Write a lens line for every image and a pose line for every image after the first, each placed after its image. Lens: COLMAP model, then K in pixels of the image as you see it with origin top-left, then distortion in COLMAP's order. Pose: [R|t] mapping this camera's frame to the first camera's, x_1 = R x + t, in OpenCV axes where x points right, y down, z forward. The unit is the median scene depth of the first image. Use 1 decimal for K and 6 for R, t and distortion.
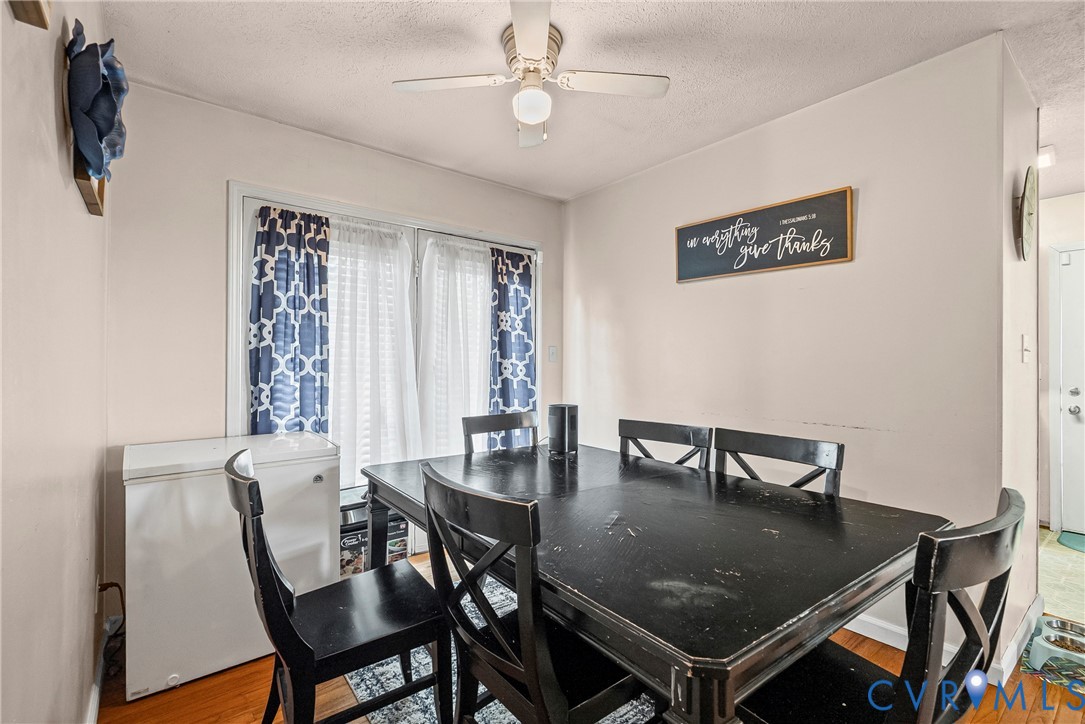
lens RADIAL K [[483.8, 0, 543.6], [0, 483.8, 363.7], [0, 0, 1]] dist [-0.003424, -0.000290]
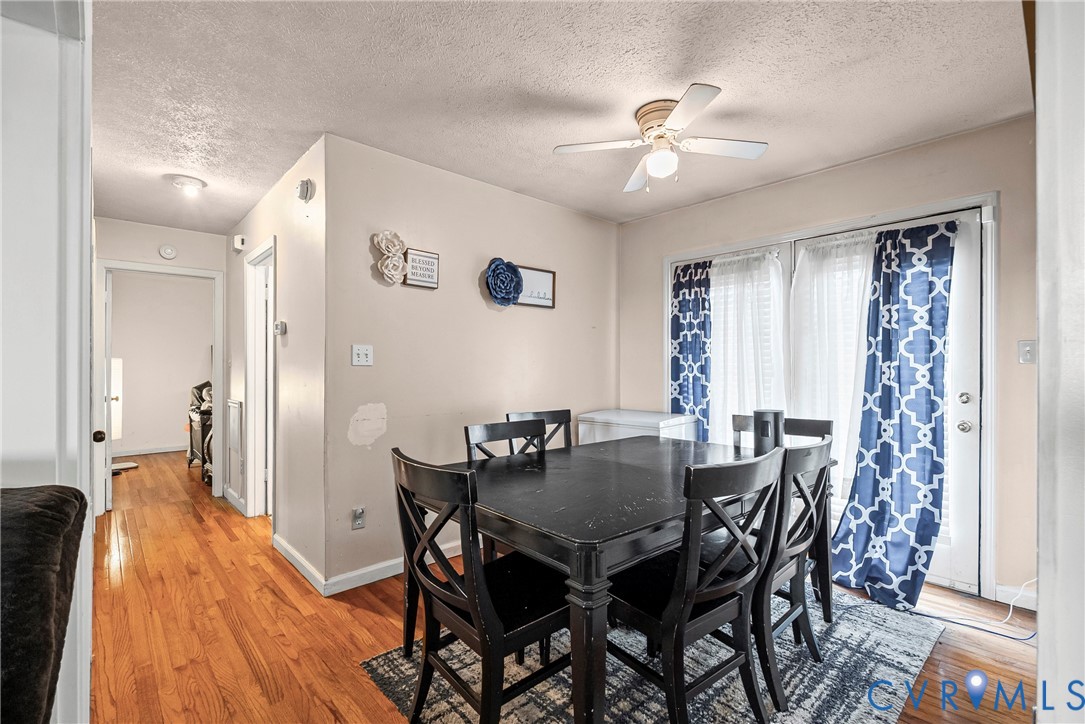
lens RADIAL K [[483.8, 0, 544.4], [0, 483.8, 366.3], [0, 0, 1]] dist [-0.003424, -0.000290]
pose [[0.083864, -0.005388, -0.996463, 0.828179], [0.003247, 0.999982, -0.005133, 0.000372], [0.996472, -0.002805, 0.083880, 0.398973]]
